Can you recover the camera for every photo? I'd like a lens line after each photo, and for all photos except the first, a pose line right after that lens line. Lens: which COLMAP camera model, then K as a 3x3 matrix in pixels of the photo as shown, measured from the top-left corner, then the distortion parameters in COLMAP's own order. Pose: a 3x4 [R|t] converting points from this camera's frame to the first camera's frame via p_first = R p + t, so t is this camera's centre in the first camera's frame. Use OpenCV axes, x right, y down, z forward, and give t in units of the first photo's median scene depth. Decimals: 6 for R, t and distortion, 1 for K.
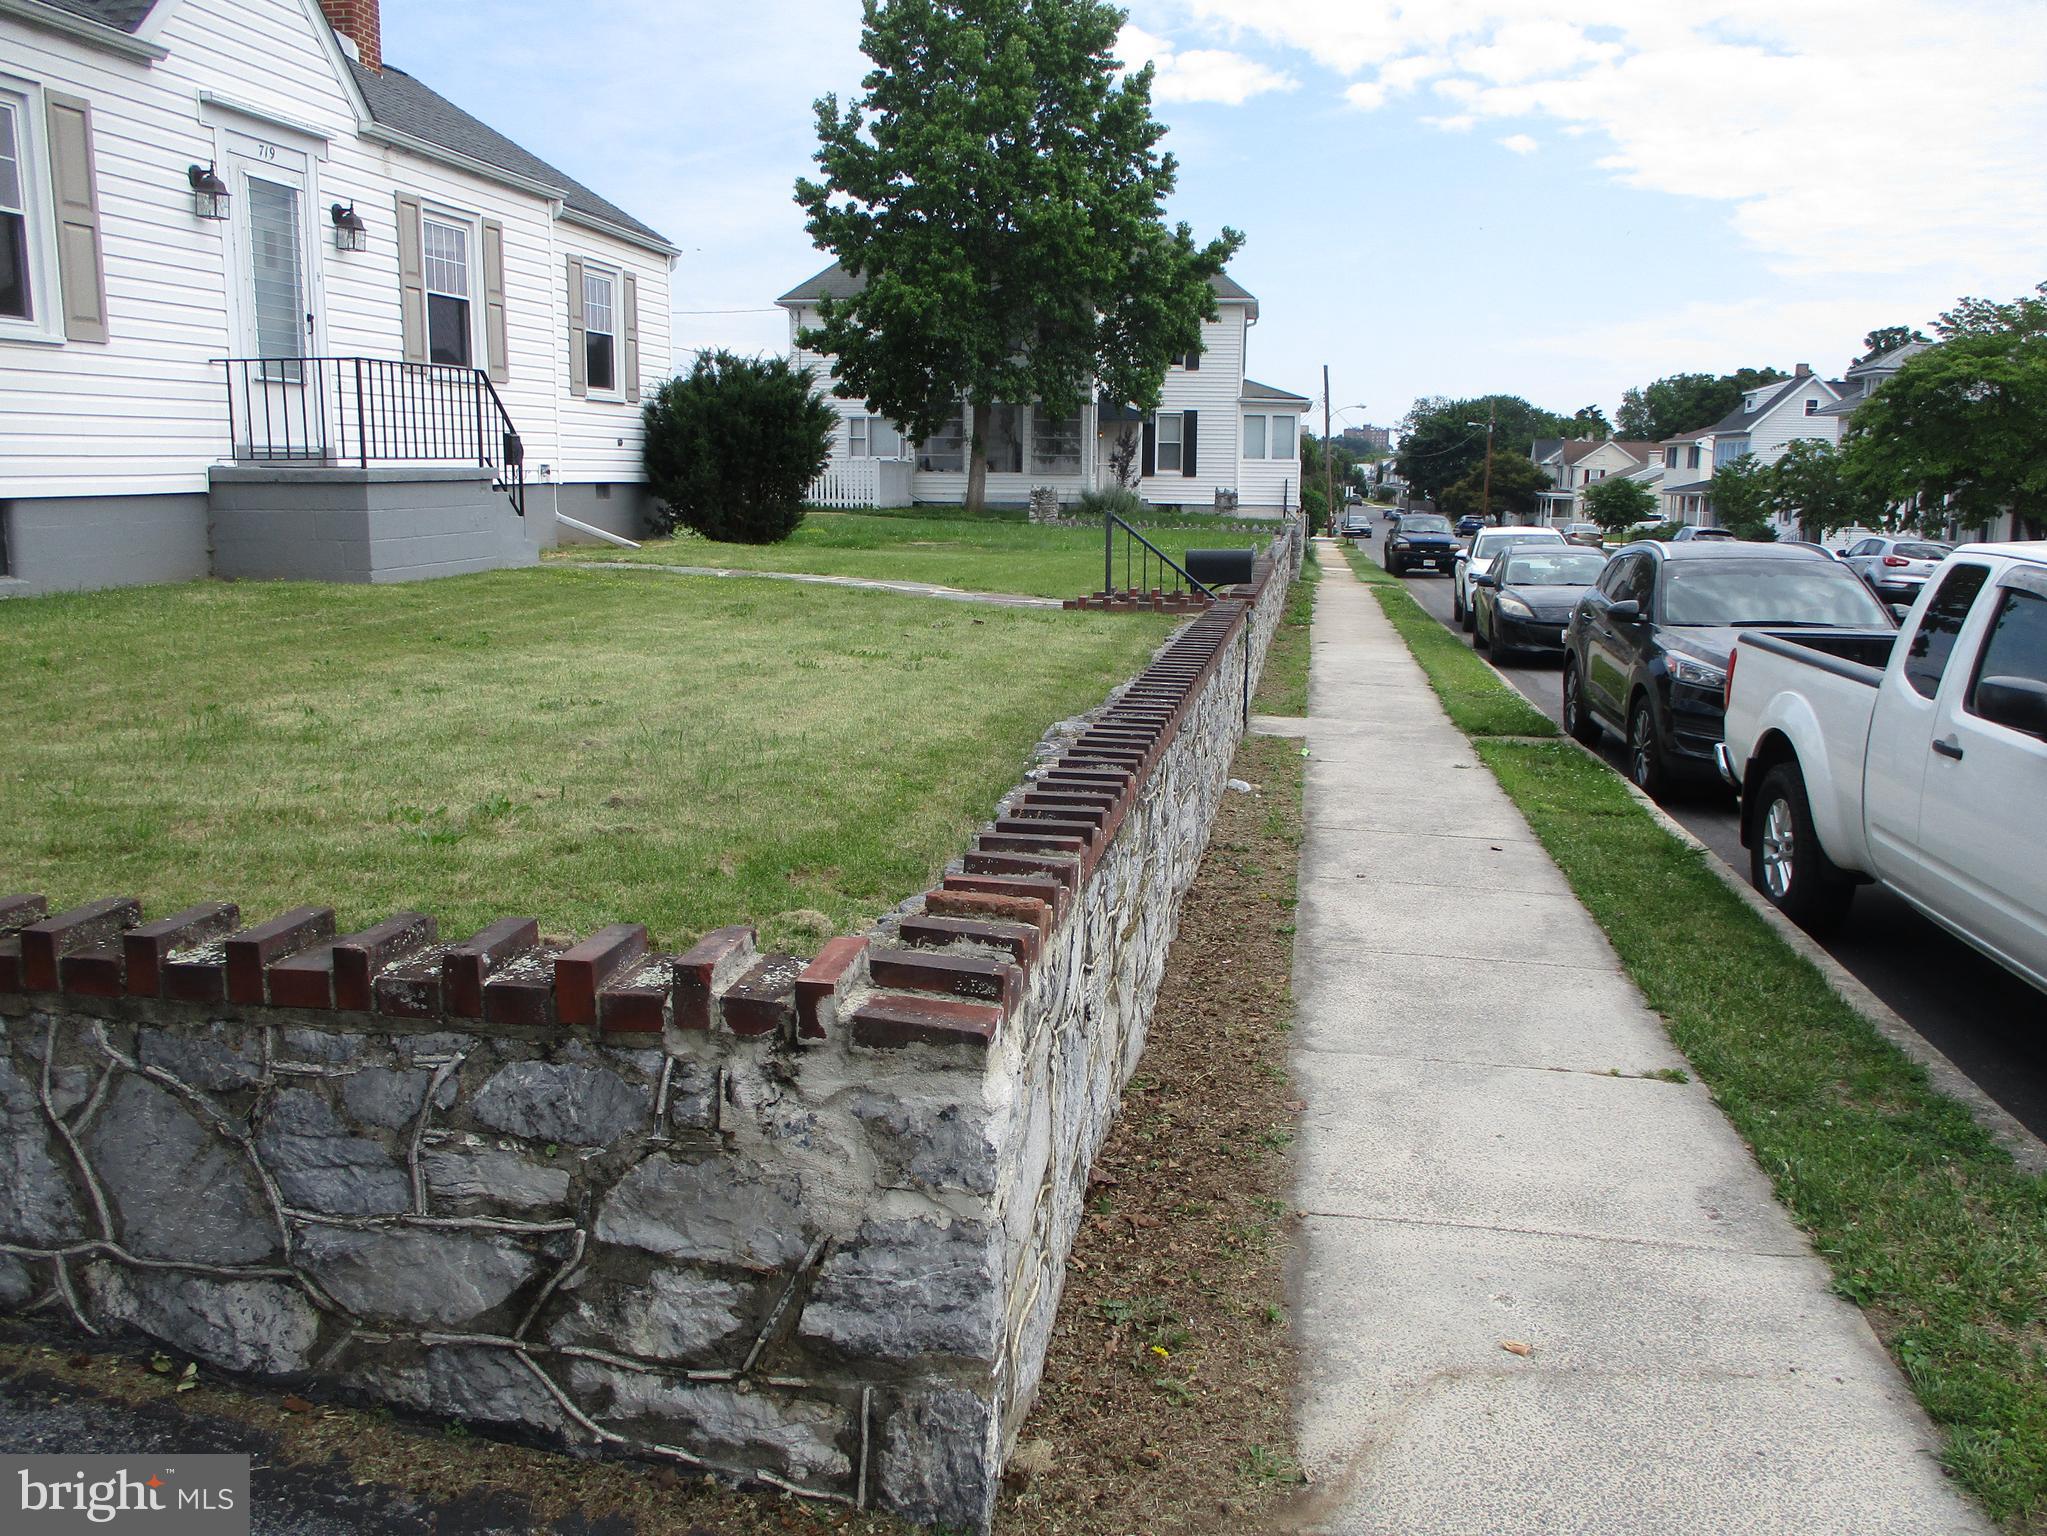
lens RADIAL K [[1706.5, 0, 1023.5], [0, 1706.5, 768.0], [0, 0, 1]] dist [-0.018697, 0.013015]
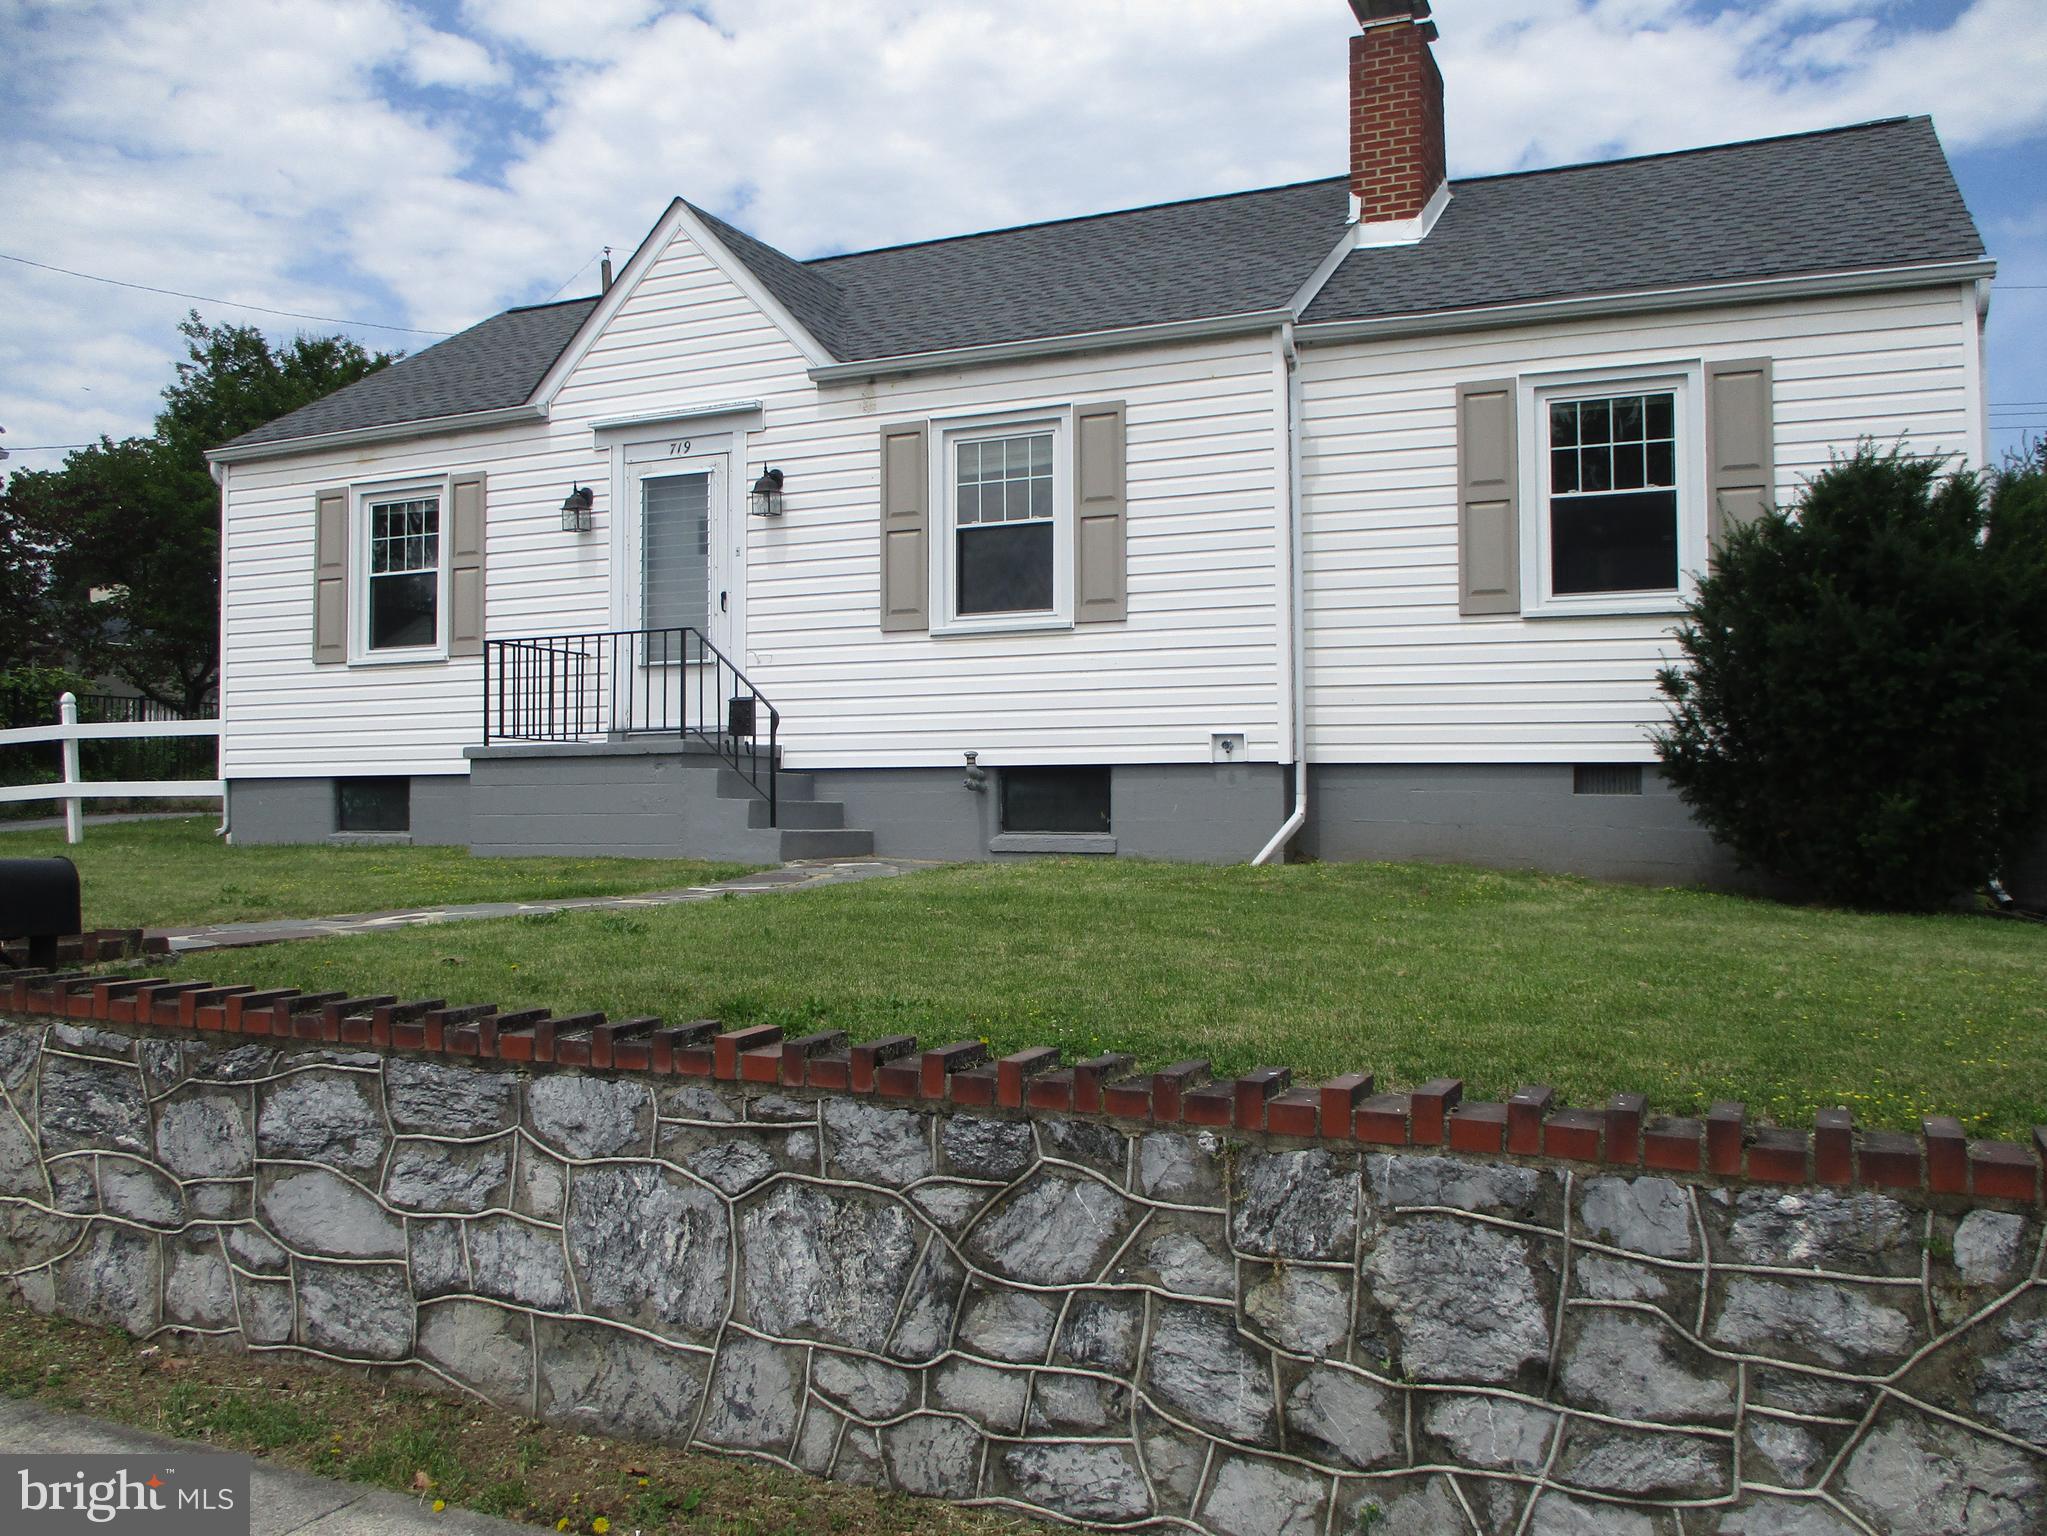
lens RADIAL K [[1738.4, 0, 1029.0], [0, 1738.4, 744.0], [0, 0, 1]] dist [-0.024581, 0.001231]
pose [[-0.265102, -0.038804, -0.963439, 0.523136], [-0.168570, 0.985667, 0.006685, -0.234137], [0.949371, 0.164179, -0.267844, 1.554713]]
